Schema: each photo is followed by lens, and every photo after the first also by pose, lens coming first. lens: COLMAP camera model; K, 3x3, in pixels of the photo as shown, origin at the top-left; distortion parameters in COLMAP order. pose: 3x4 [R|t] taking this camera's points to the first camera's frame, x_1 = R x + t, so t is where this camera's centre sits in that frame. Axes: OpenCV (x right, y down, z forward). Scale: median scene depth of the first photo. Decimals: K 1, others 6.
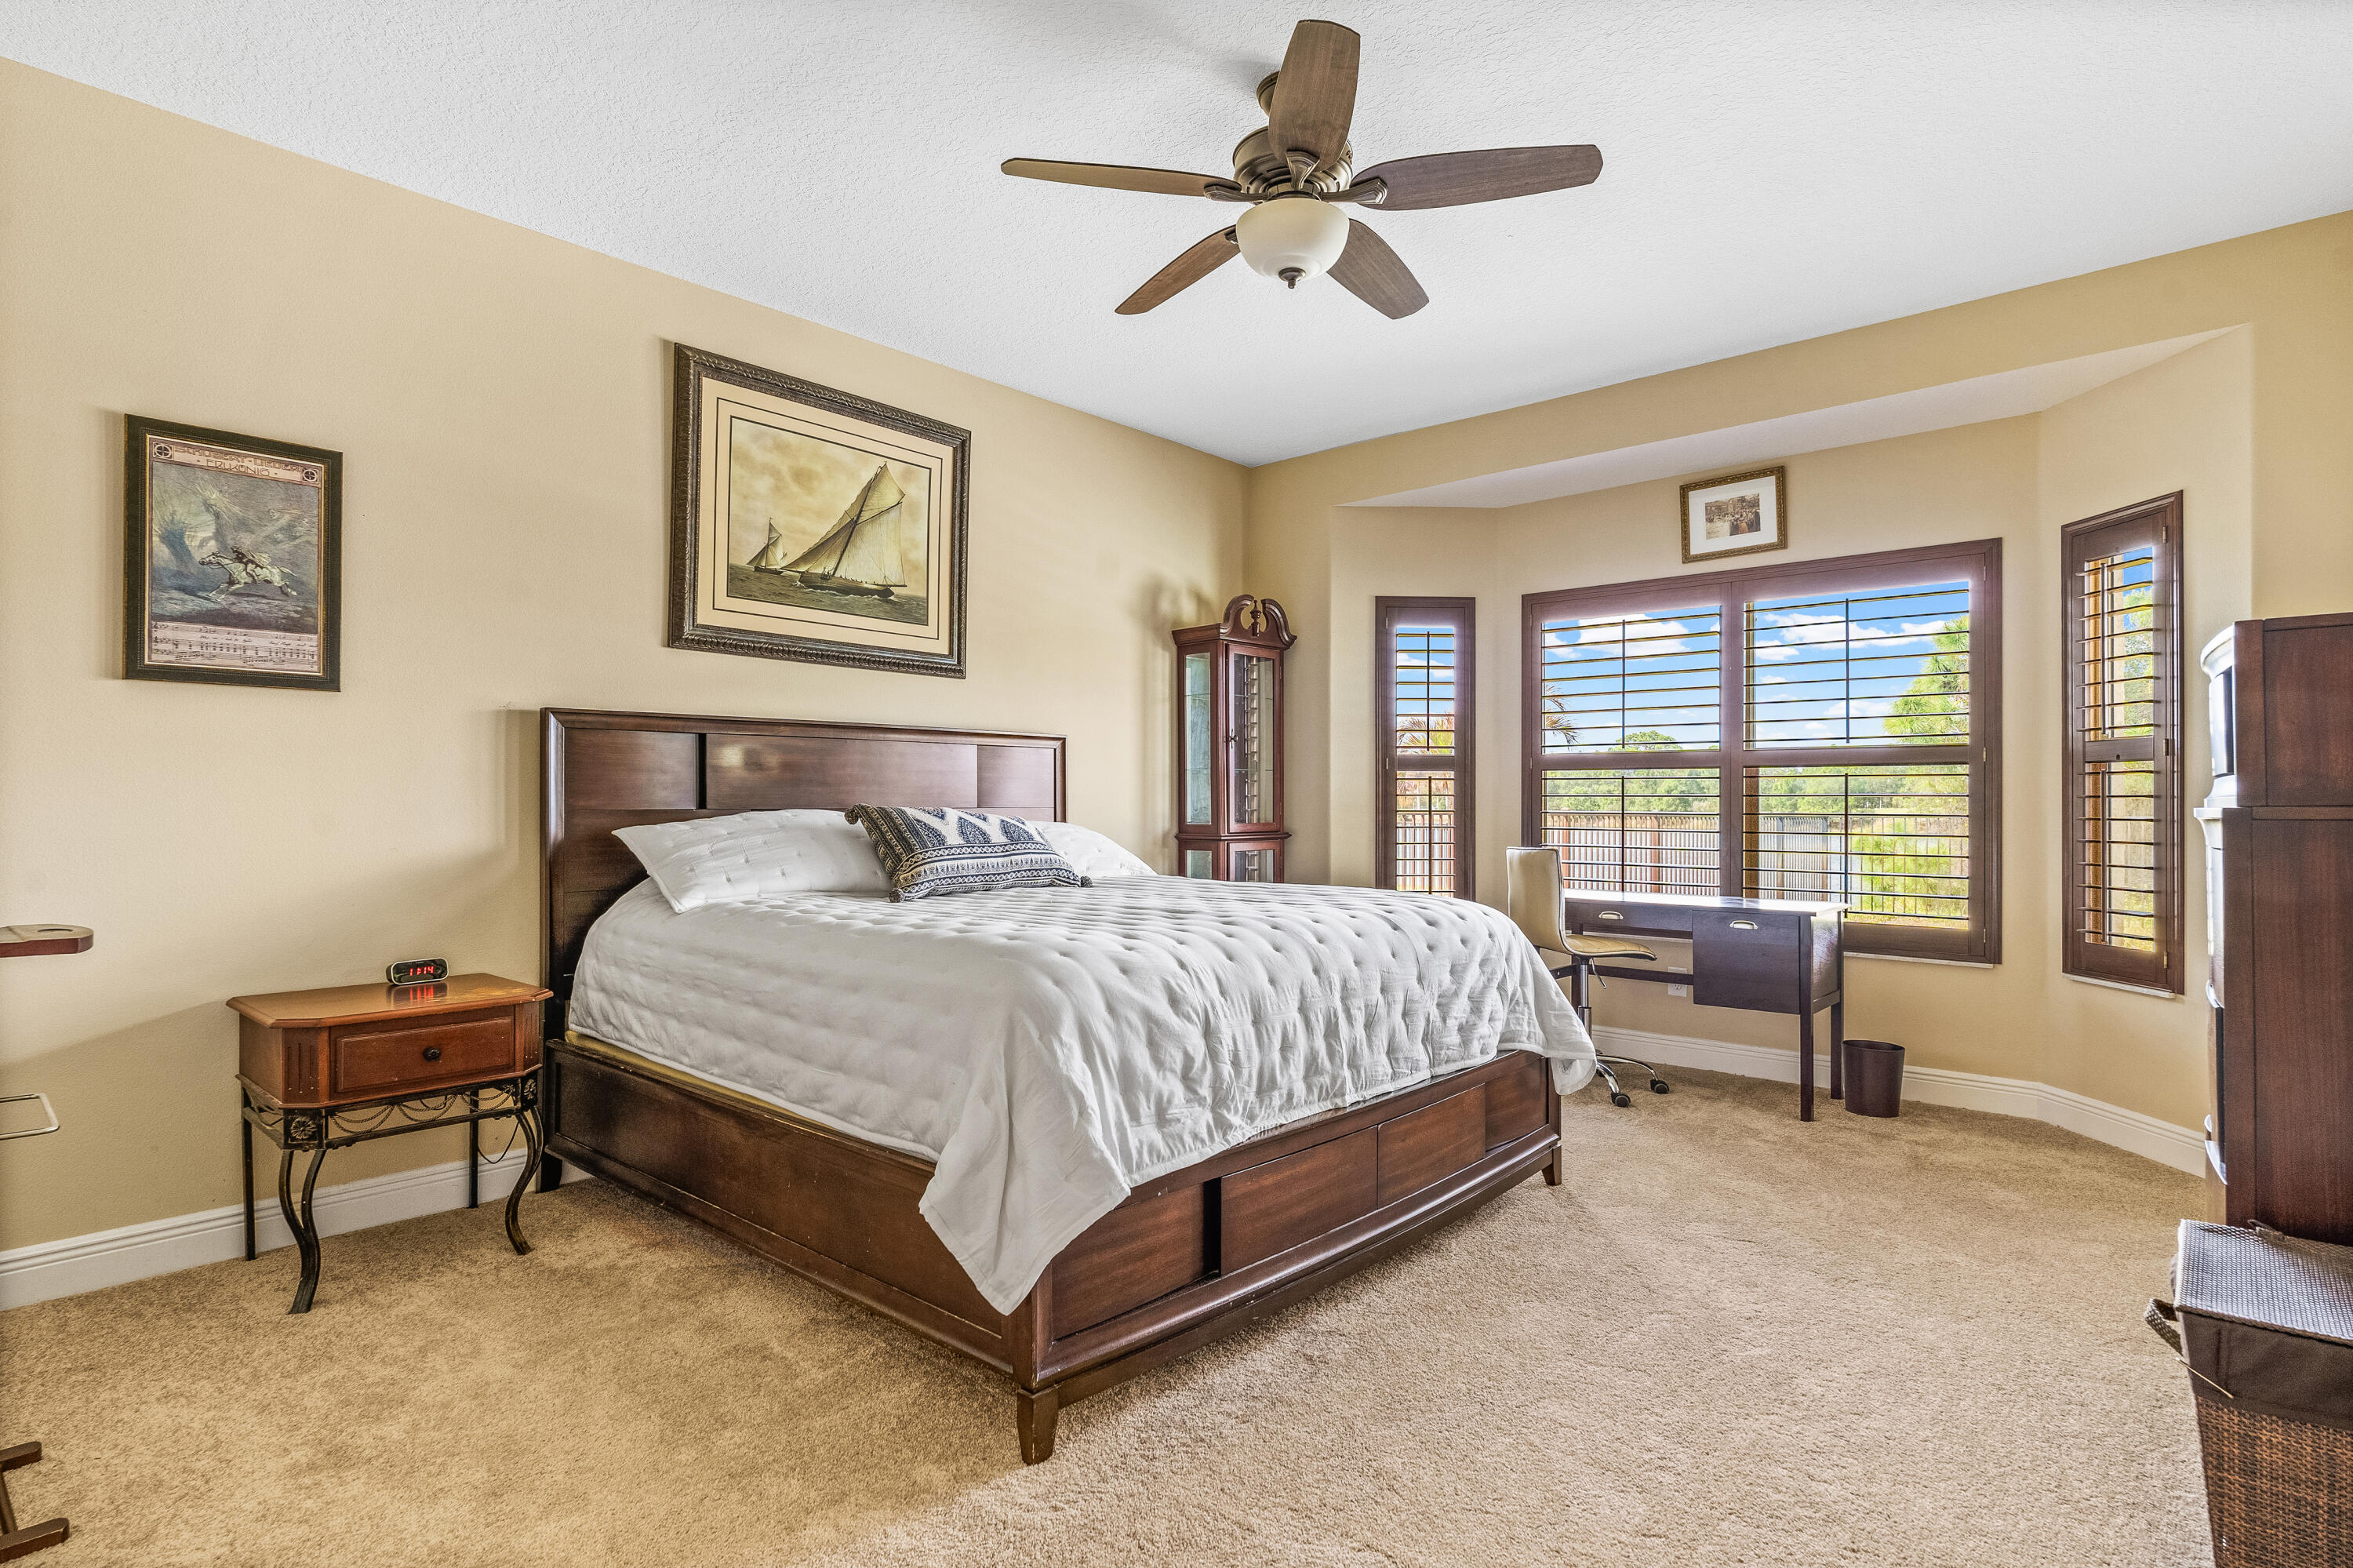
lens RADIAL K [[1203.8, 0, 1173.3], [0, 1203.8, 783.4], [0, 0, 1]] dist [0.003214, 0.000269]
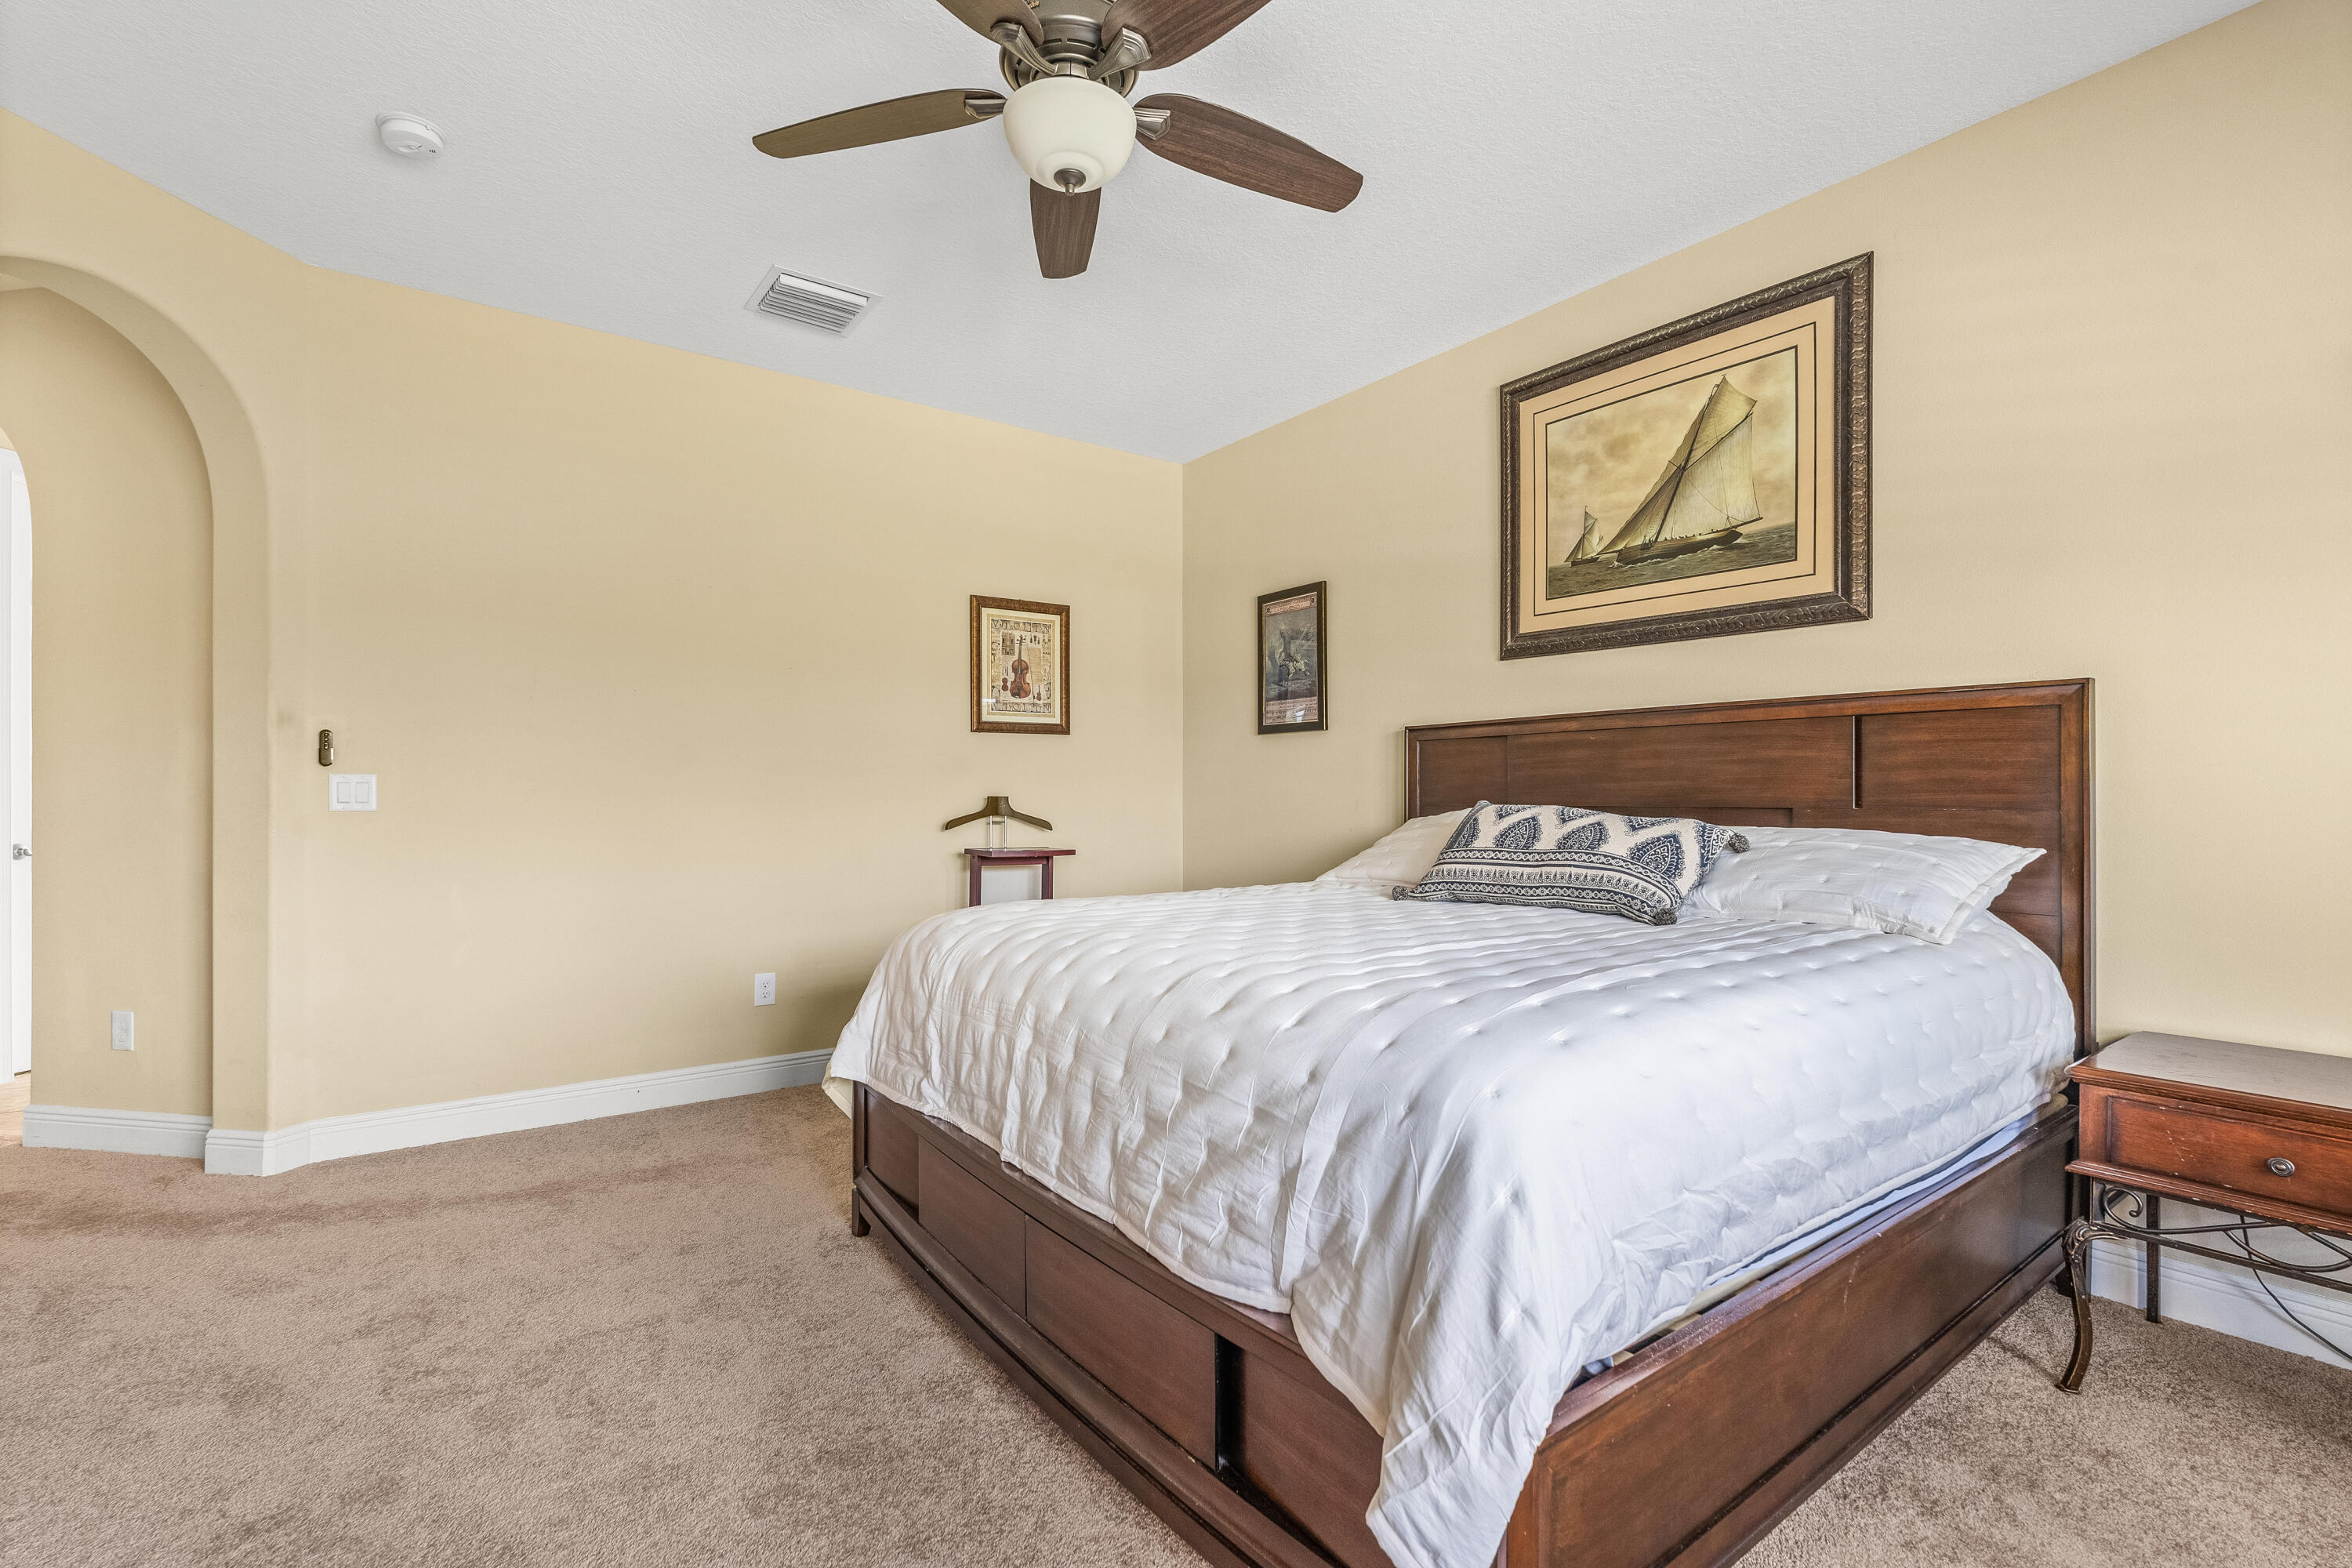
lens RADIAL K [[1050.1, 0, 1169.6], [0, 1050.1, 788.0], [0, 0, 1]] dist [-0.006761, -0.000183]
pose [[-0.202945, -0.008492, -0.979153, 0.474077], [0.013926, 0.999836, -0.011558, 0.009700], [0.979091, -0.015981, -0.202794, 0.713314]]
